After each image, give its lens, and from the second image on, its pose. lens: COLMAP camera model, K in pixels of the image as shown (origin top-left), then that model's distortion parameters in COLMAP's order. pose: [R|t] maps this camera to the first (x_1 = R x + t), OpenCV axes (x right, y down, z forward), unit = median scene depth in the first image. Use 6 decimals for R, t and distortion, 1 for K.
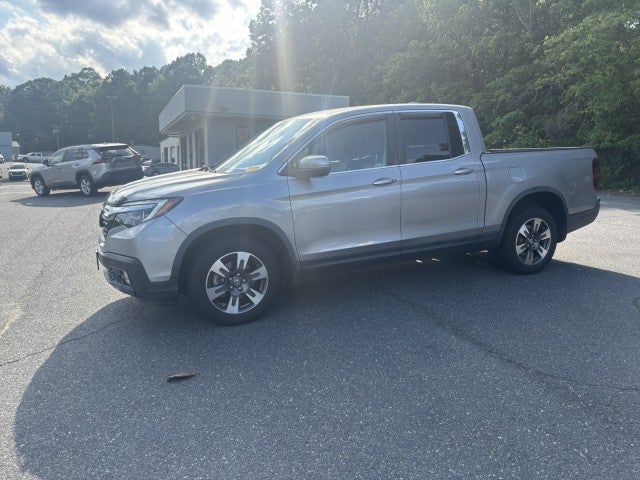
lens RADIAL K [[516.3, 0, 320.0], [0, 516.3, 240.0], [0, 0, 1]] dist [0.012721, -0.003119]
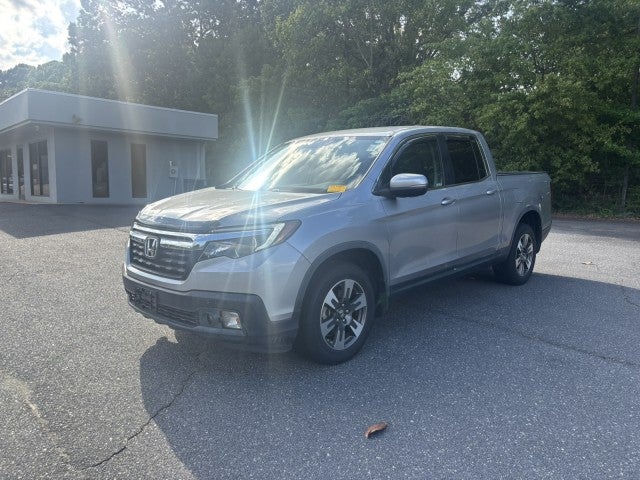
lens RADIAL K [[509.0, 0, 320.0], [0, 509.0, 240.0], [0, 0, 1]] dist [0.122592, -0.215888]
pose [[0.917716, -0.031799, 0.395962, -0.536348], [0.048335, 0.998323, -0.031852, -0.019375], [-0.394285, 0.048370, 0.917714, 0.191798]]
